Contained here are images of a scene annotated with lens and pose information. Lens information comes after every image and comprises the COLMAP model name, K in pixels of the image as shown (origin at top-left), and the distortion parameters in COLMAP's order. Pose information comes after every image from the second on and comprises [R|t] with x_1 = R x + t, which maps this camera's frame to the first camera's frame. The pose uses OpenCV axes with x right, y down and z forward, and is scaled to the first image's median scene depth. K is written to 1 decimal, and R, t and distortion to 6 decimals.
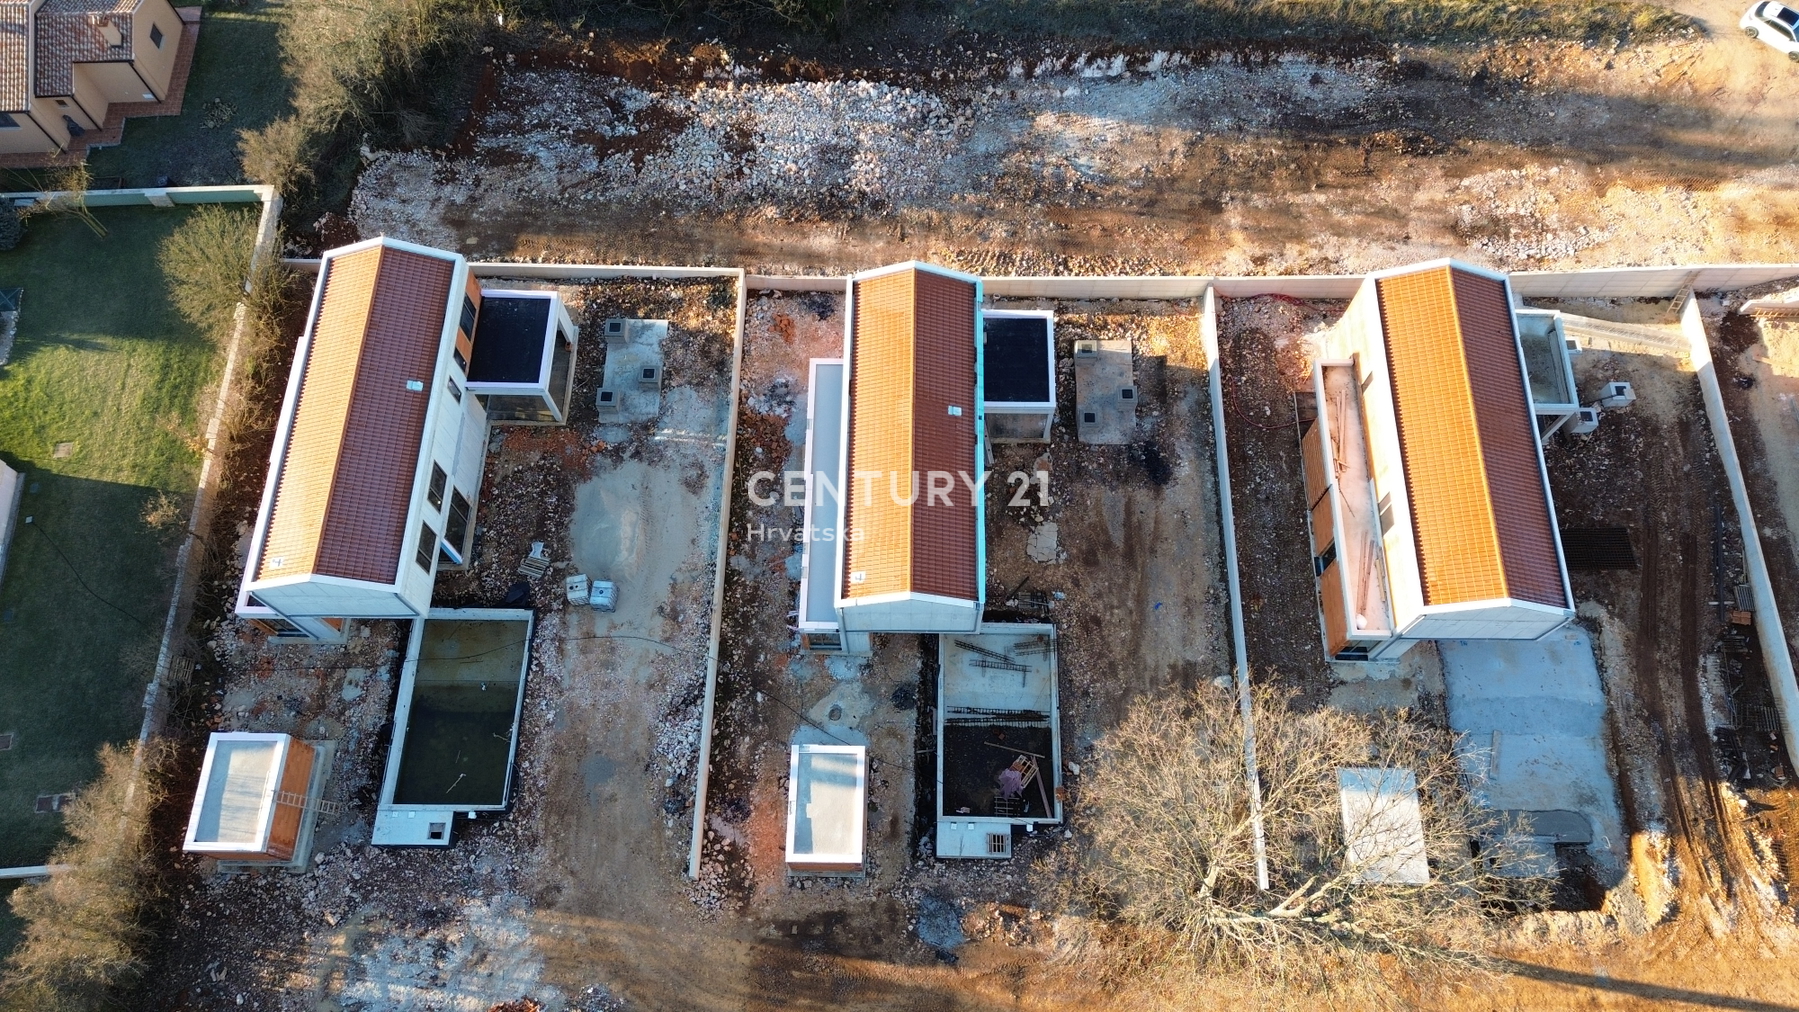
lens RADIAL K [[1261.0, 0, 901.0], [0, 1261.0, 503.0], [0, 0, 1]] dist [0.074817, -0.069831]
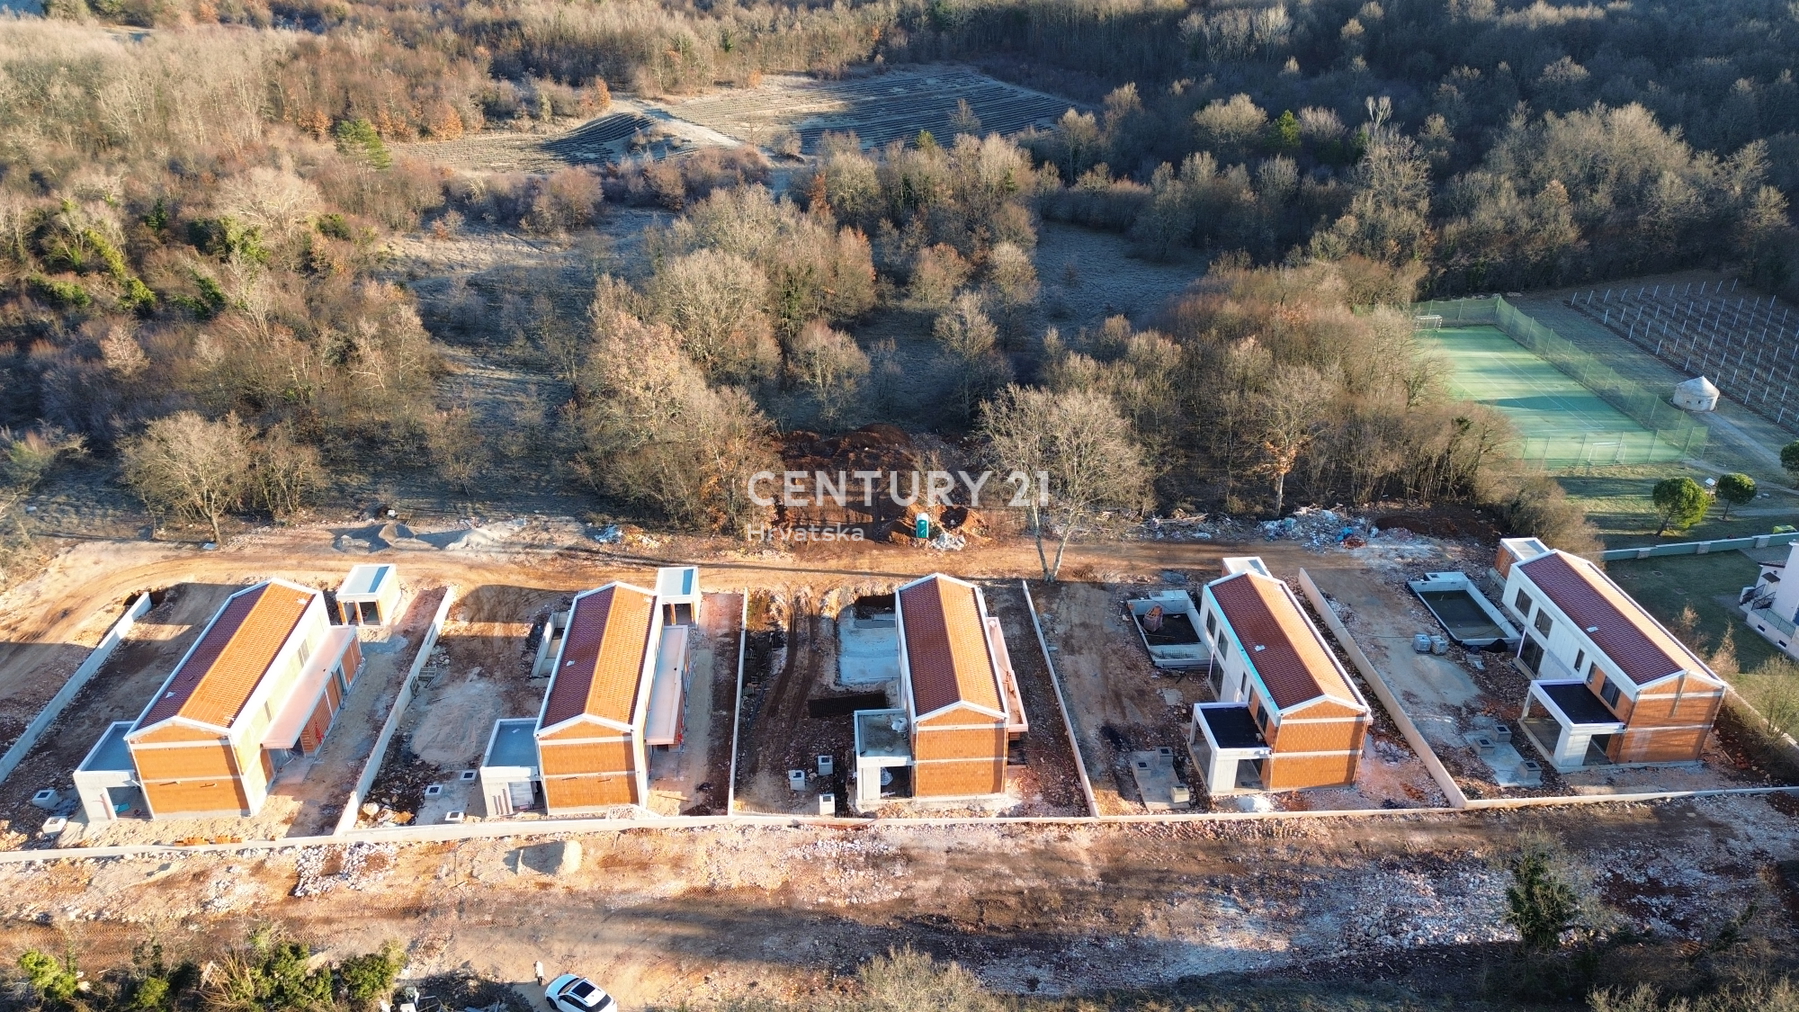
lens RADIAL K [[1261.0, 0, 899.1], [0, 1261.0, 498.7], [0, 0, 1]] dist [0.074817, -0.069831]
pose [[-0.995514, 0.038460, -0.086441, 0.532777], [-0.088822, -0.065217, 0.993910, -1.370730], [0.032588, 0.997130, 0.068340, 0.583888]]
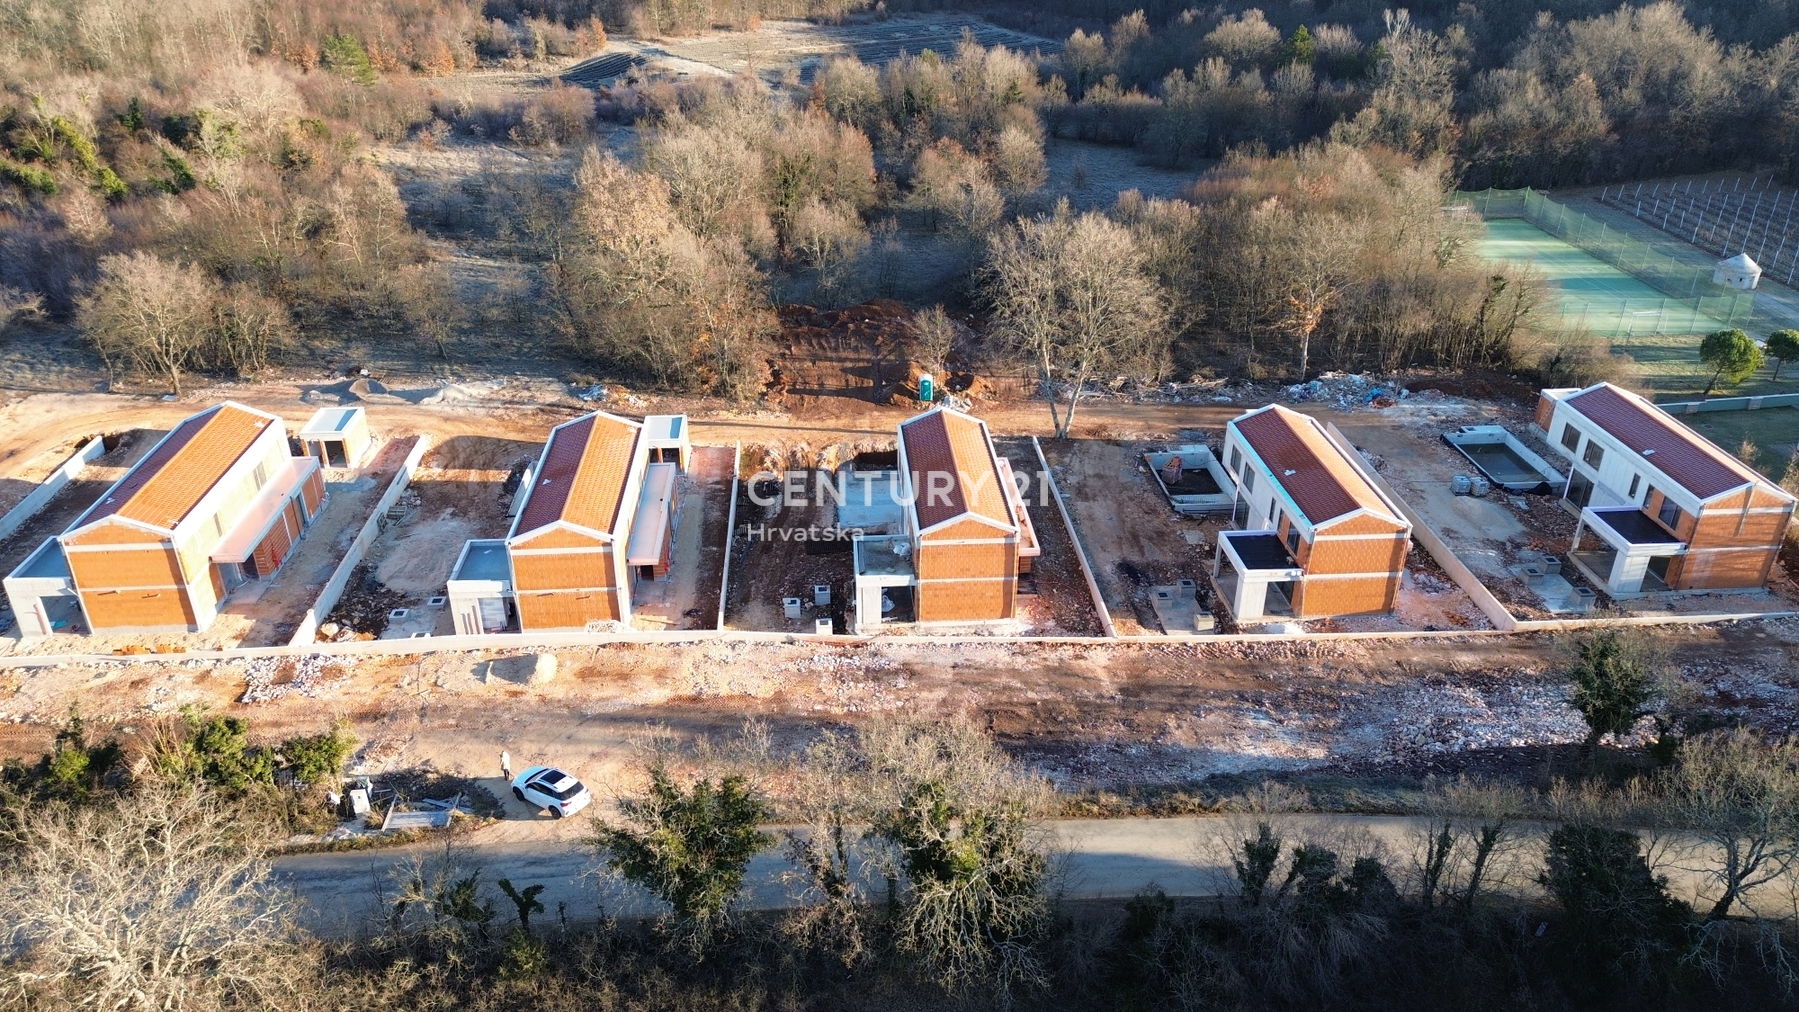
lens RADIAL K [[1261.0, 0, 899.5], [0, 1261.0, 499.3], [0, 0, 1]] dist [0.074817, -0.069831]
pose [[-0.995632, 0.038472, -0.085069, 0.531737], [-0.087317, -0.061121, 0.994304, -1.287378], [0.033053, 0.997389, 0.064213, 0.781273]]
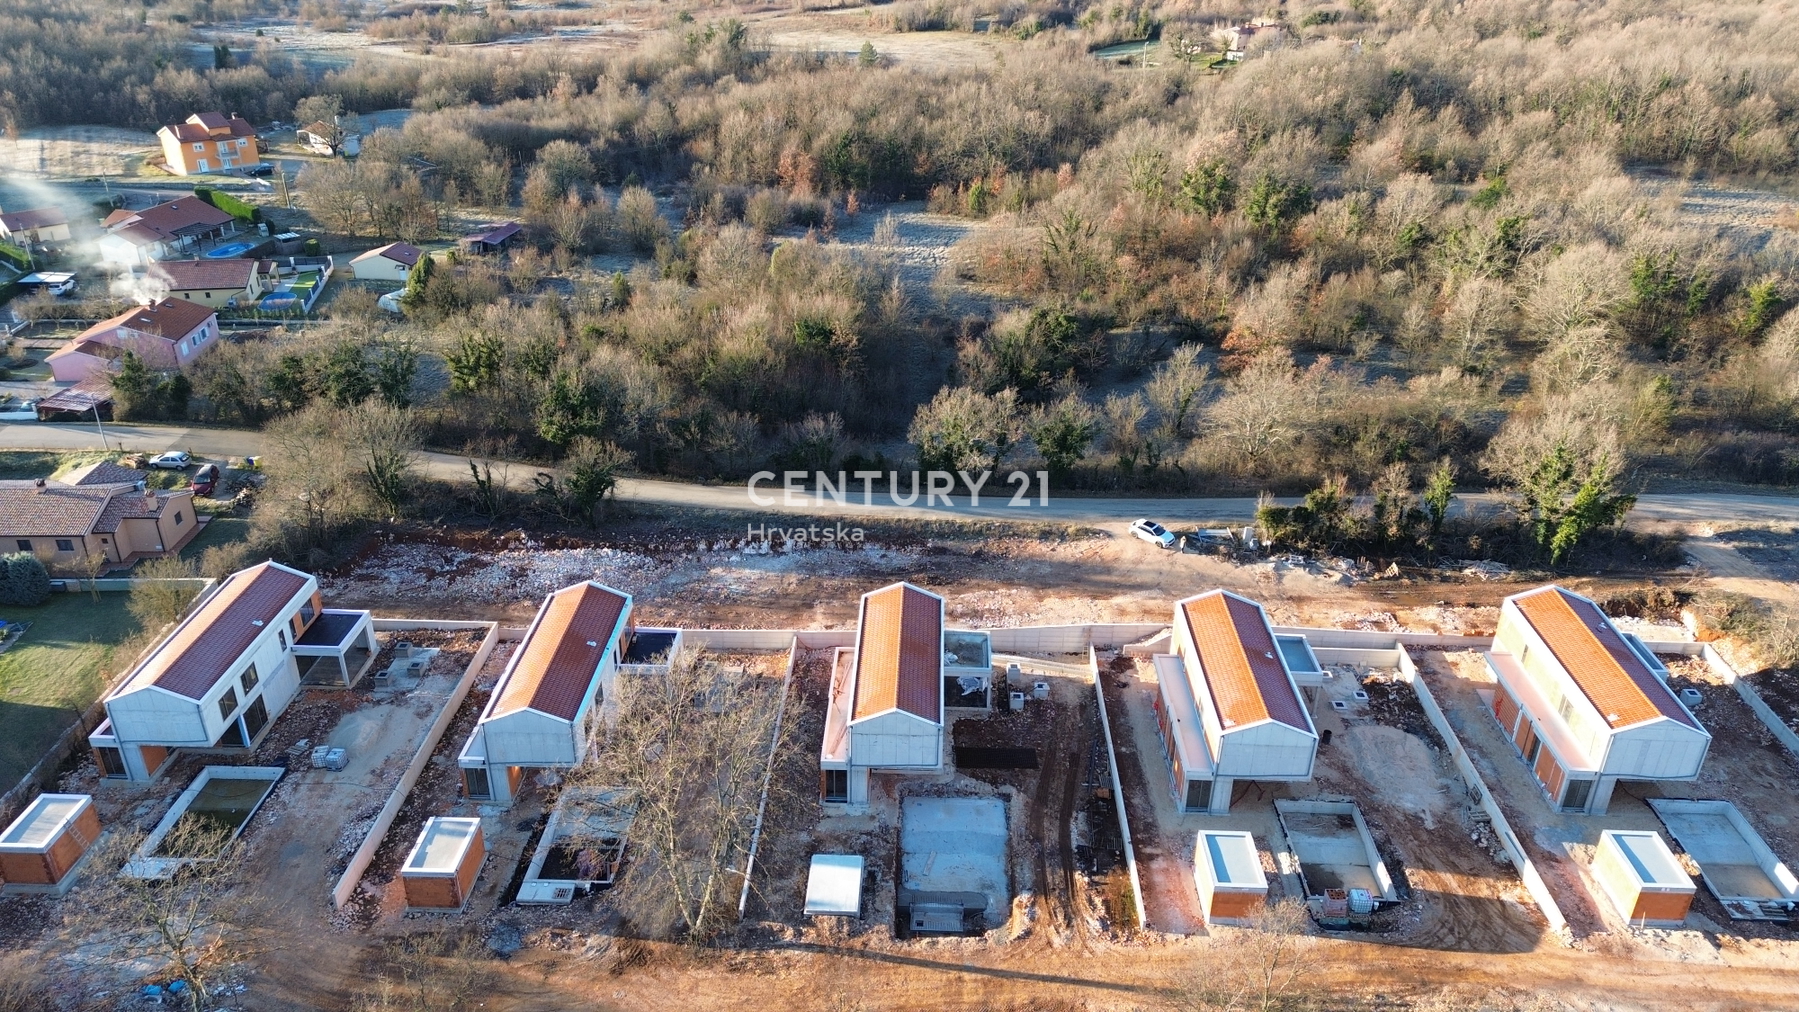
lens RADIAL K [[1261.0, 0, 899.9], [0, 1261.0, 493.1], [0, 0, 1]] dist [0.074817, -0.069831]
pose [[0.999793, 0.020344, -0.000613, 0.367770], [-0.015942, 0.764065, -0.644942, 0.693633], [-0.012653, 0.644818, 0.764231, -0.308977]]
